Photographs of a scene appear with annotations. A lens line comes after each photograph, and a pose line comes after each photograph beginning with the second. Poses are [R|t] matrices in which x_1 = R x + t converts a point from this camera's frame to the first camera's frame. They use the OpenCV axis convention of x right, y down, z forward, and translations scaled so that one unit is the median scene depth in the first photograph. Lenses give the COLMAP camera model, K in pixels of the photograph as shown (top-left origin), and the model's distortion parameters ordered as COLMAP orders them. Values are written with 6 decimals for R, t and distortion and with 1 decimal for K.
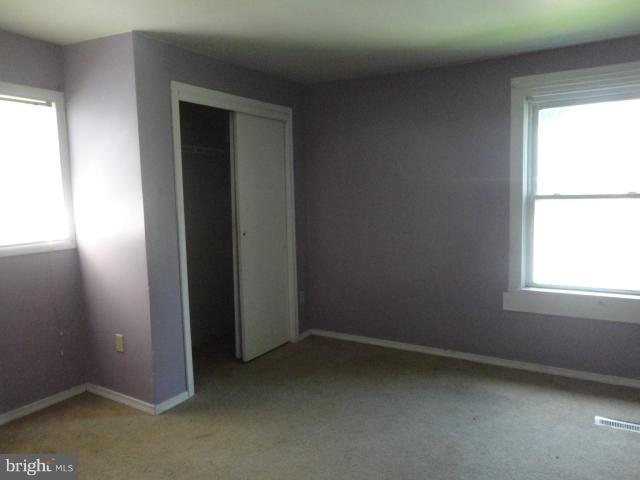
lens RADIAL K [[474.9, 0, 320.0], [0, 474.9, 240.0], [0, 0, 1]] dist [-0.015745, 0.004832]
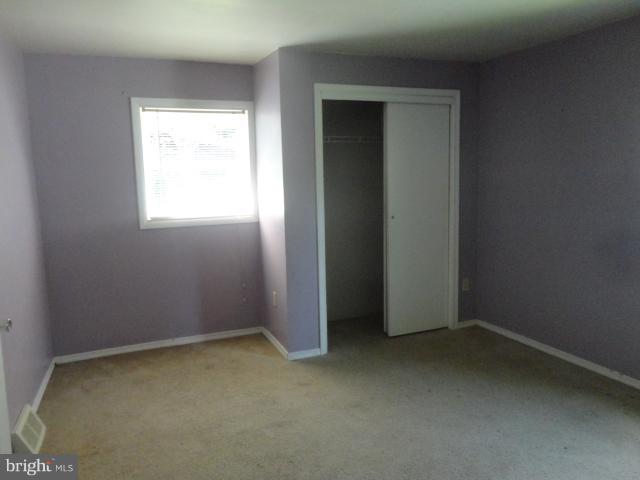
lens RADIAL K [[474.9, 0, 320.0], [0, 474.9, 240.0], [0, 0, 1]] dist [-0.015745, 0.004832]
pose [[0.799608, 0.075331, -0.595779, 0.398221], [-0.050312, 0.997016, 0.058540, -0.018476], [0.598411, -0.016834, 0.801012, 0.058797]]
